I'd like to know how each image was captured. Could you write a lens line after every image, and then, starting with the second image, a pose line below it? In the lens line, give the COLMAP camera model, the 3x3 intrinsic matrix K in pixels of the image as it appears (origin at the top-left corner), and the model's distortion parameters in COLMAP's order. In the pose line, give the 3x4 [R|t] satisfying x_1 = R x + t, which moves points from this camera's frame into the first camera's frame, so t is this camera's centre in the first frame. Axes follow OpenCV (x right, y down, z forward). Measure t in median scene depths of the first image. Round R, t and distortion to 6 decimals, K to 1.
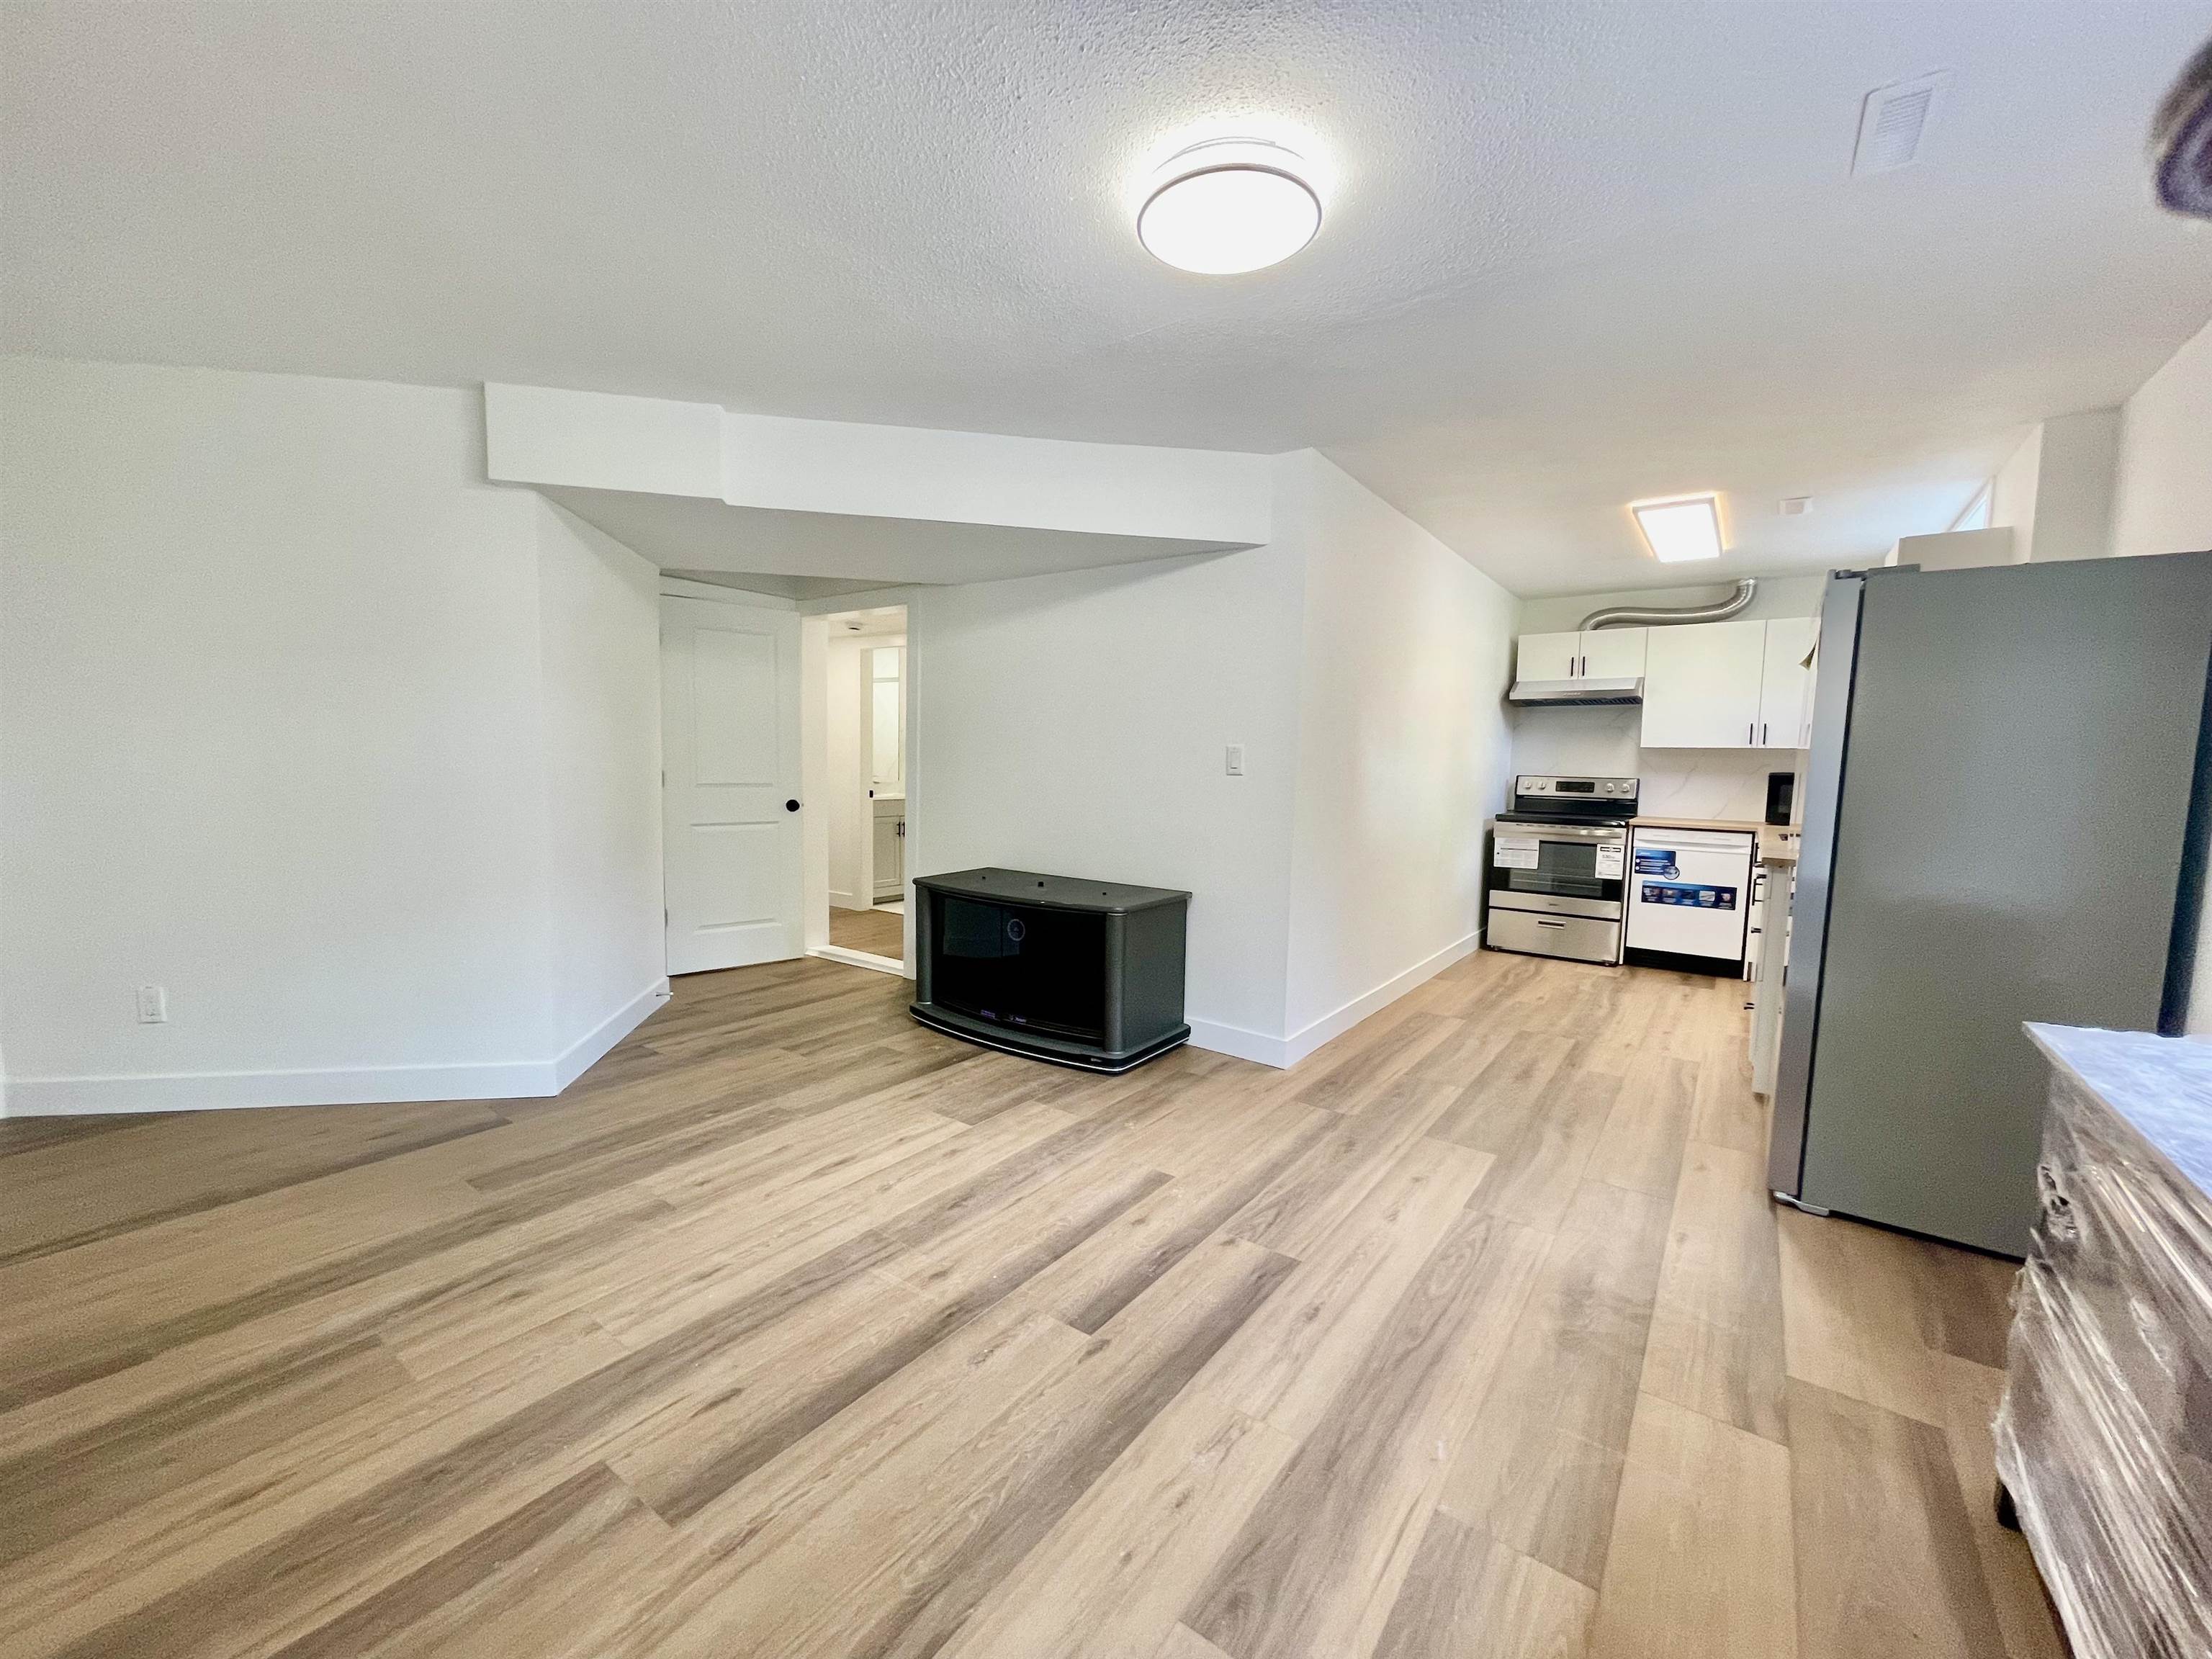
lens RADIAL K [[888.9, 0, 1103.5], [0, 888.9, 836.2], [0, 0, 1]] dist [-0.000499, 0.000177]
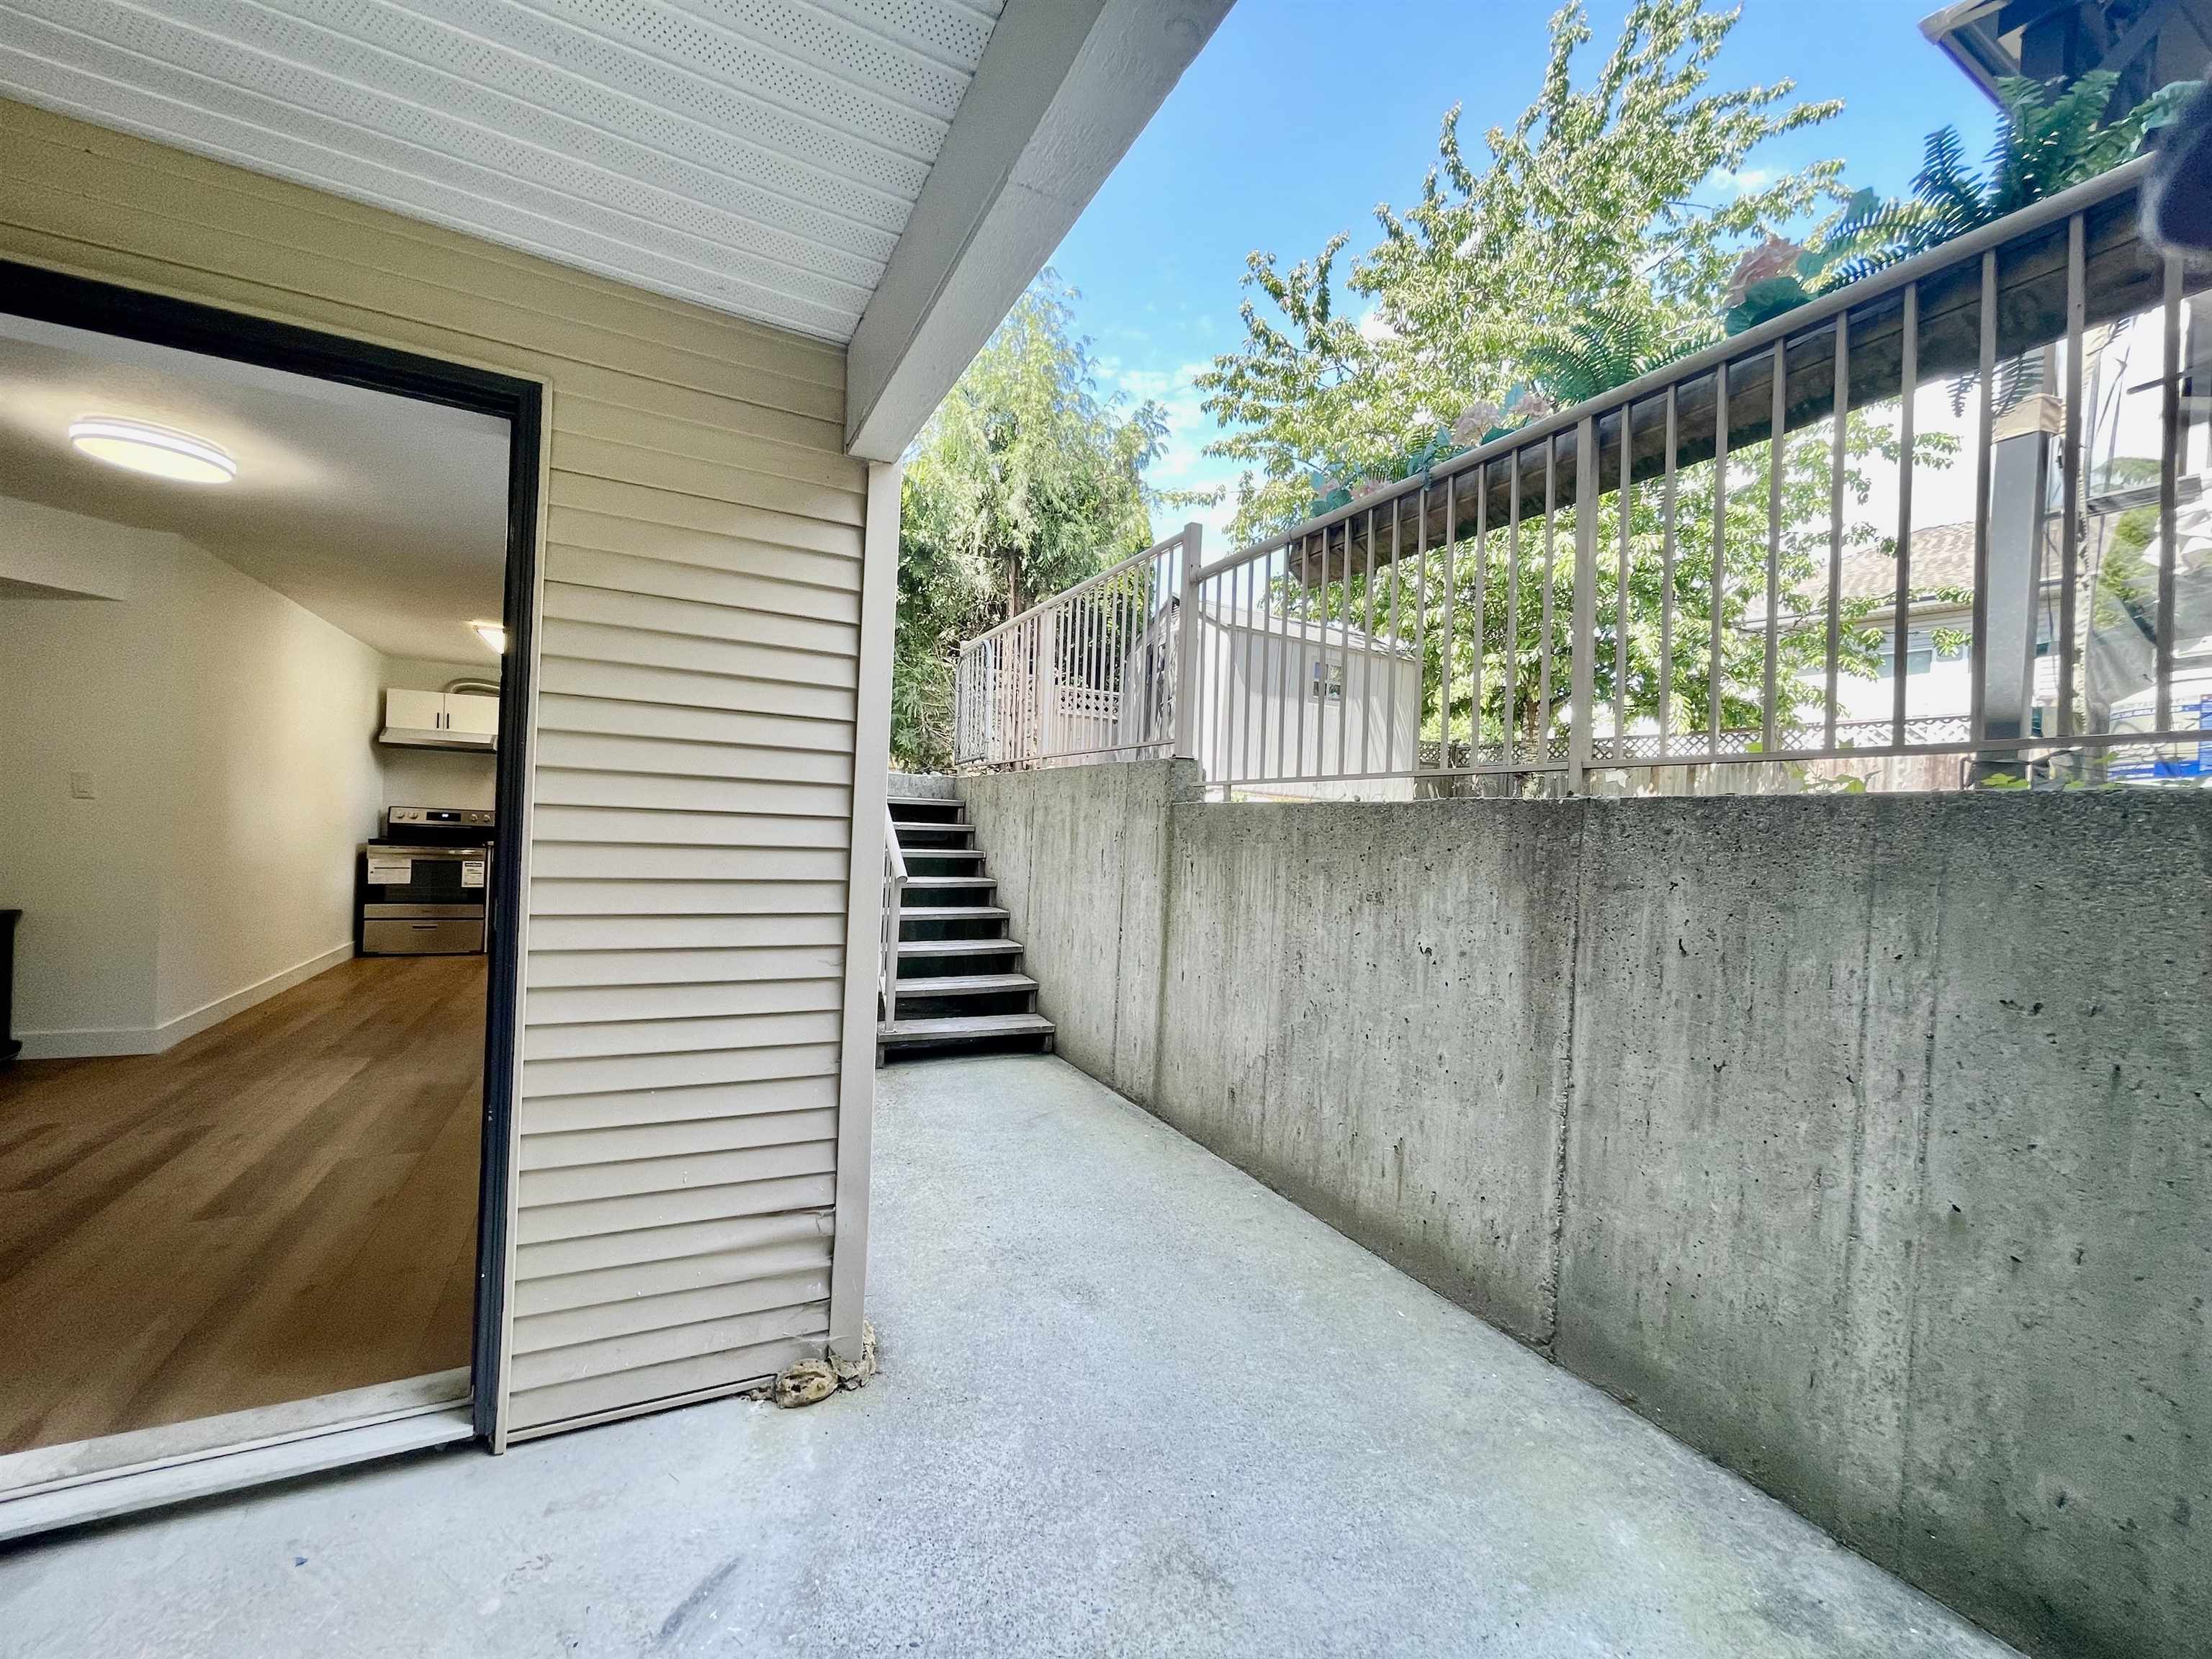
lens RADIAL K [[888.9, 0, 1100.0], [0, 888.9, 835.1], [0, 0, 1]] dist [-0.000499, 0.000177]
pose [[0.452465, -0.003715, 0.891774, -0.272465], [0.040063, 0.999066, -0.016165, 0.045371], [-0.890882, 0.043041, 0.452191, -0.634603]]
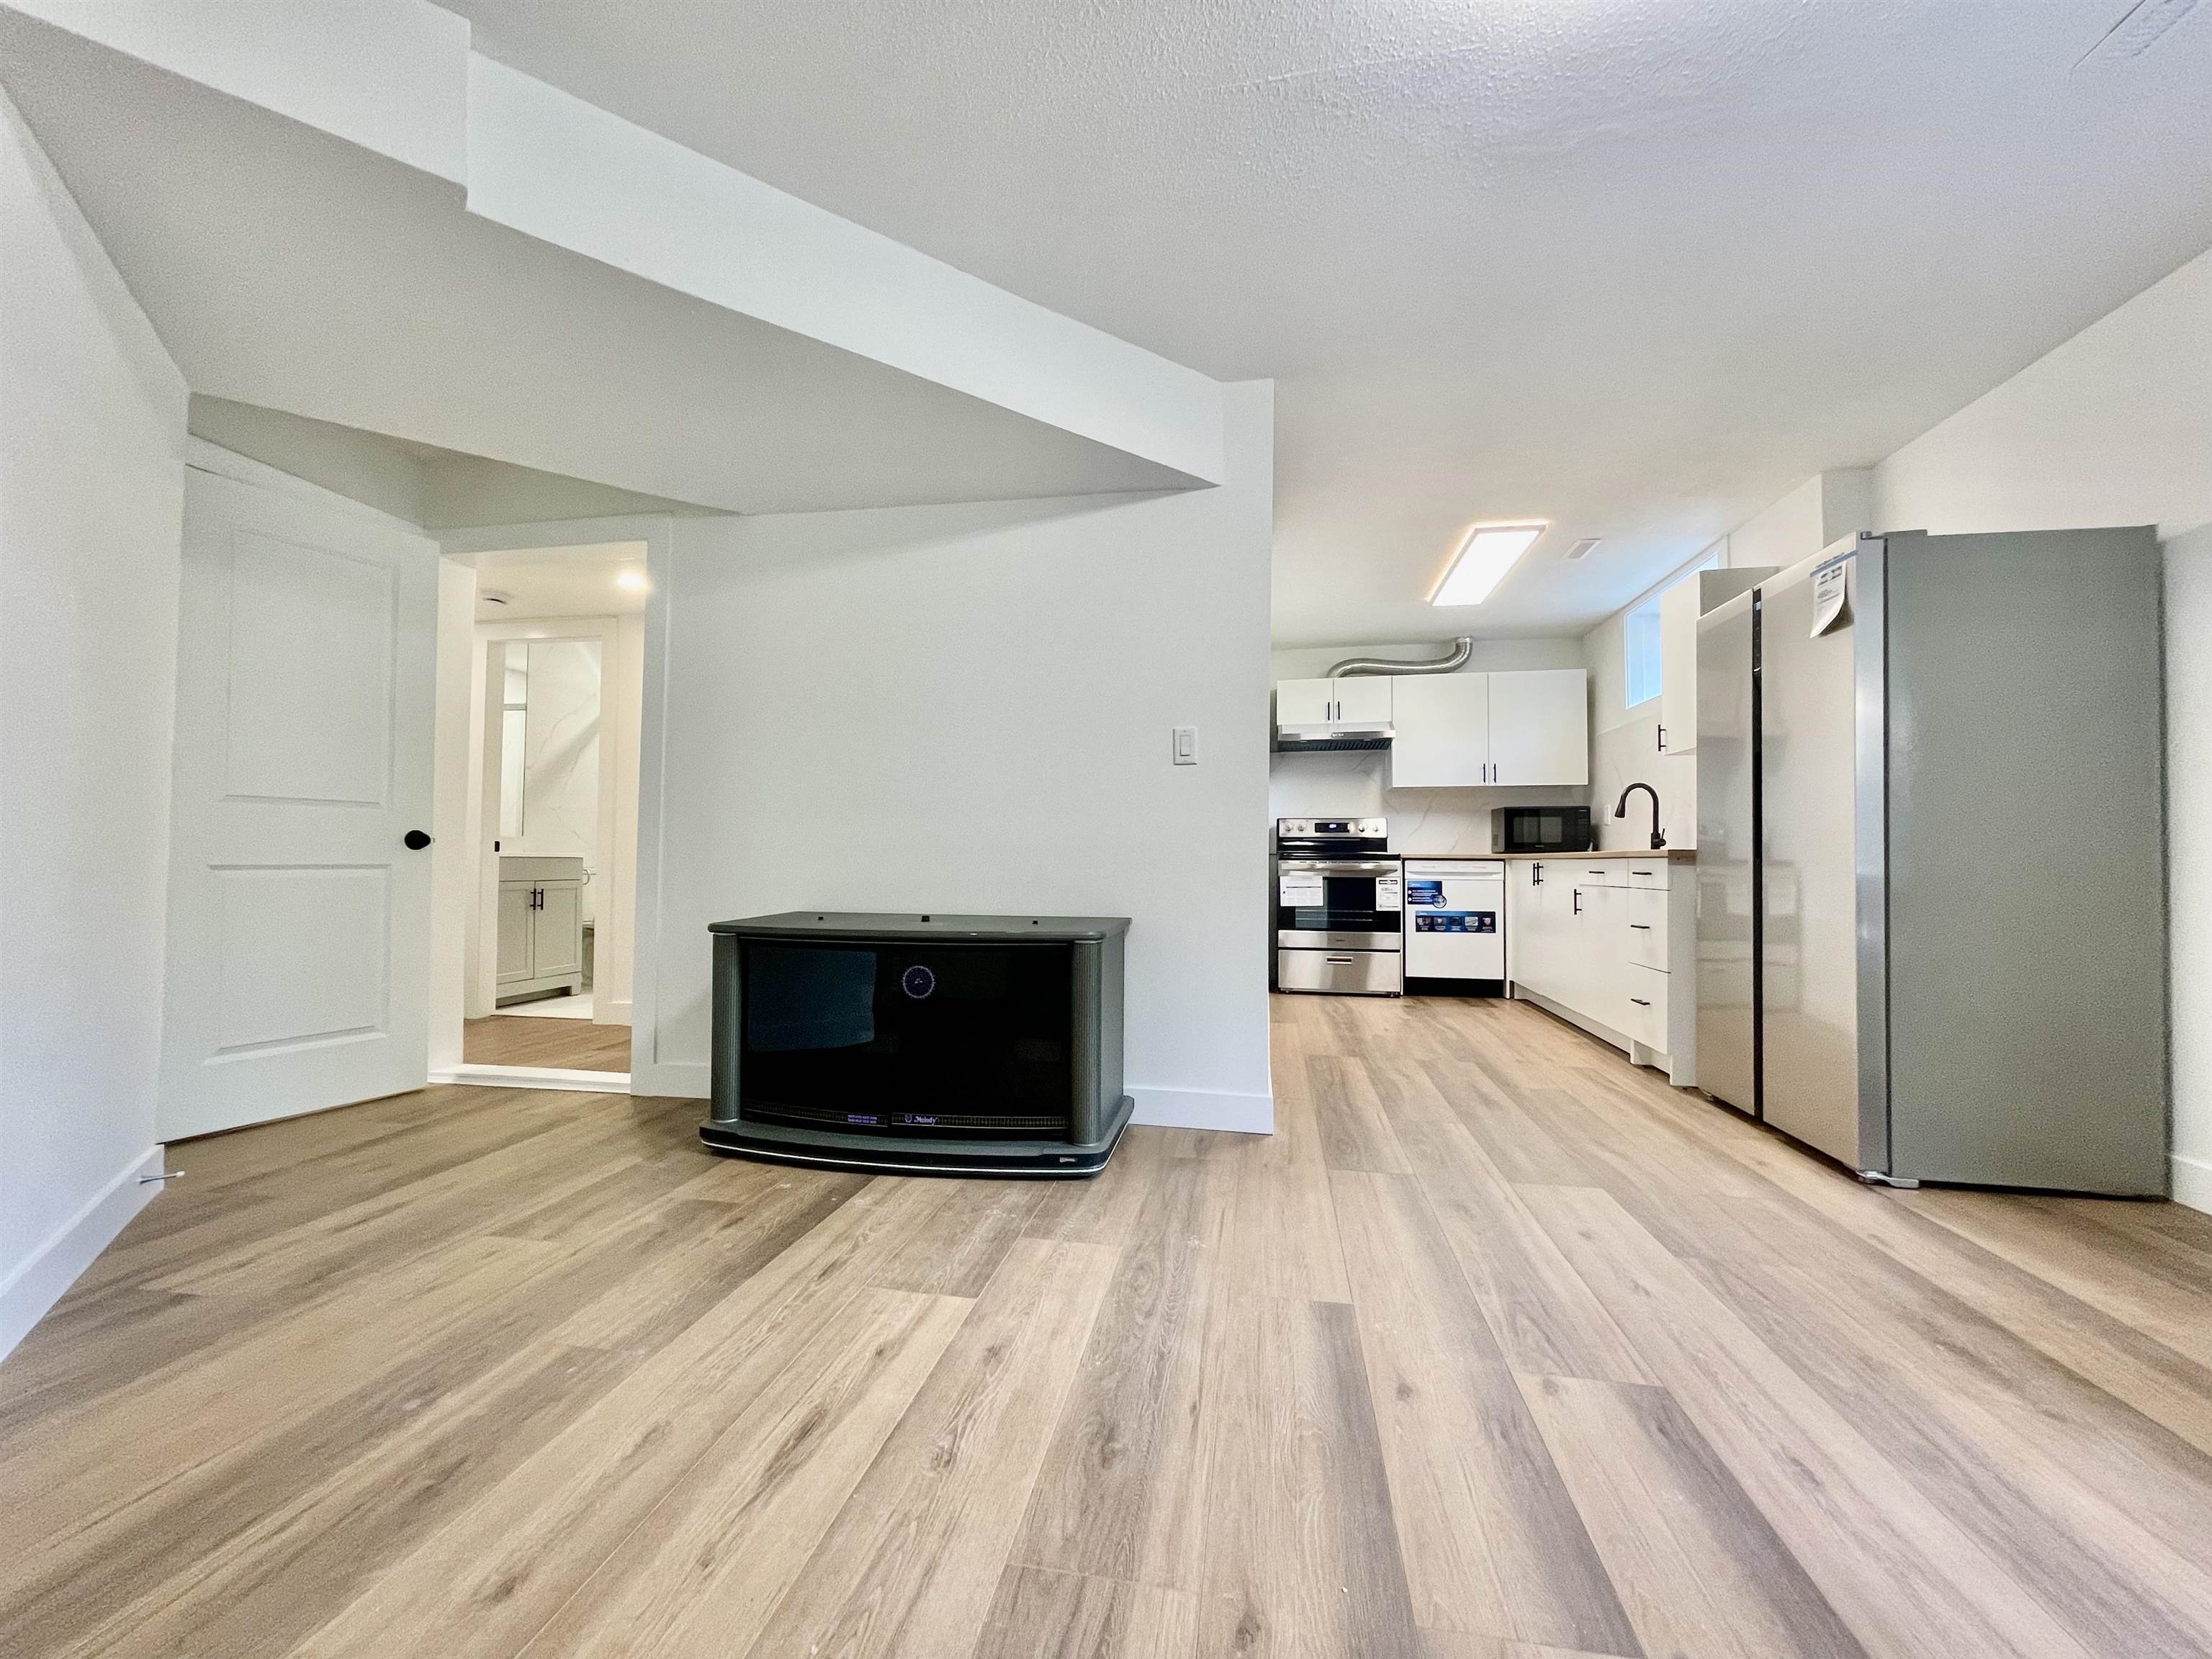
lens RADIAL K [[888.9, 0, 1100.2], [0, 888.9, 836.7], [0, 0, 1]] dist [-0.000499, 0.000177]
pose [[0.900337, -0.003327, 0.435180, -0.272554], [0.050363, 0.994049, -0.096595, 0.069902], [-0.432269, 0.108885, 0.895147, 0.336999]]
